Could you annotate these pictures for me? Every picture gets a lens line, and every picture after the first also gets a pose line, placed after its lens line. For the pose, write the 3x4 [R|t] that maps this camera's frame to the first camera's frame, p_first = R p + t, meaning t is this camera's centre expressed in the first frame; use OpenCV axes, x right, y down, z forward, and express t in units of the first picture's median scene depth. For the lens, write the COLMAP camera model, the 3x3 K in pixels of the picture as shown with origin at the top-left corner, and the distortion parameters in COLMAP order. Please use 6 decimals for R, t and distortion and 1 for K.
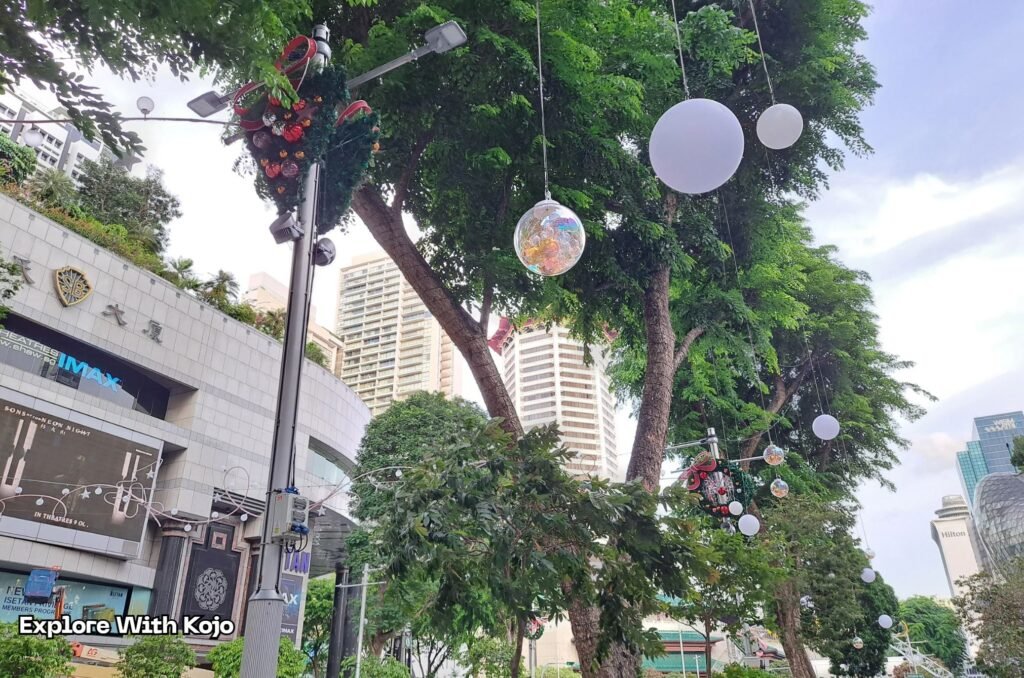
lens RADIAL K [[754.9, 0, 512.5], [0, 754.9, 317.0], [0, 0, 1]] dist [0.089183, -0.101714]
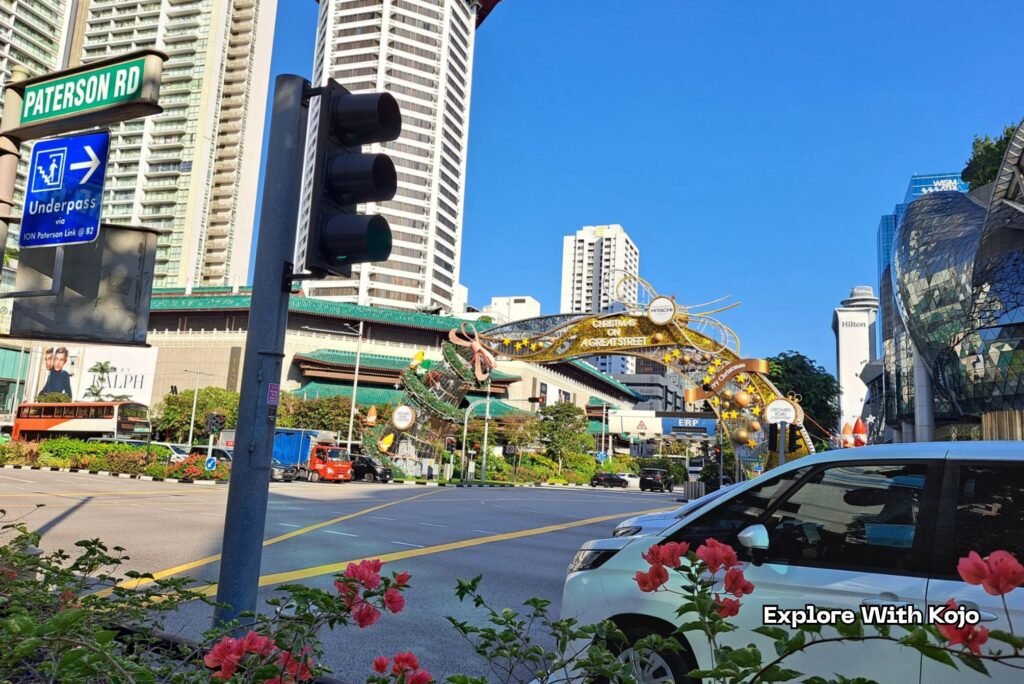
lens RADIAL K [[777.8, 0, 512.0], [0, 777.8, 342.0], [0, 0, 1]] dist [0.065521, -0.131592]
pose [[0.992489, 0.075968, 0.095887, 0.109576], [-0.101786, 0.947607, 0.302788, 0.089917], [-0.067861, -0.310274, 0.948222, 0.181453]]
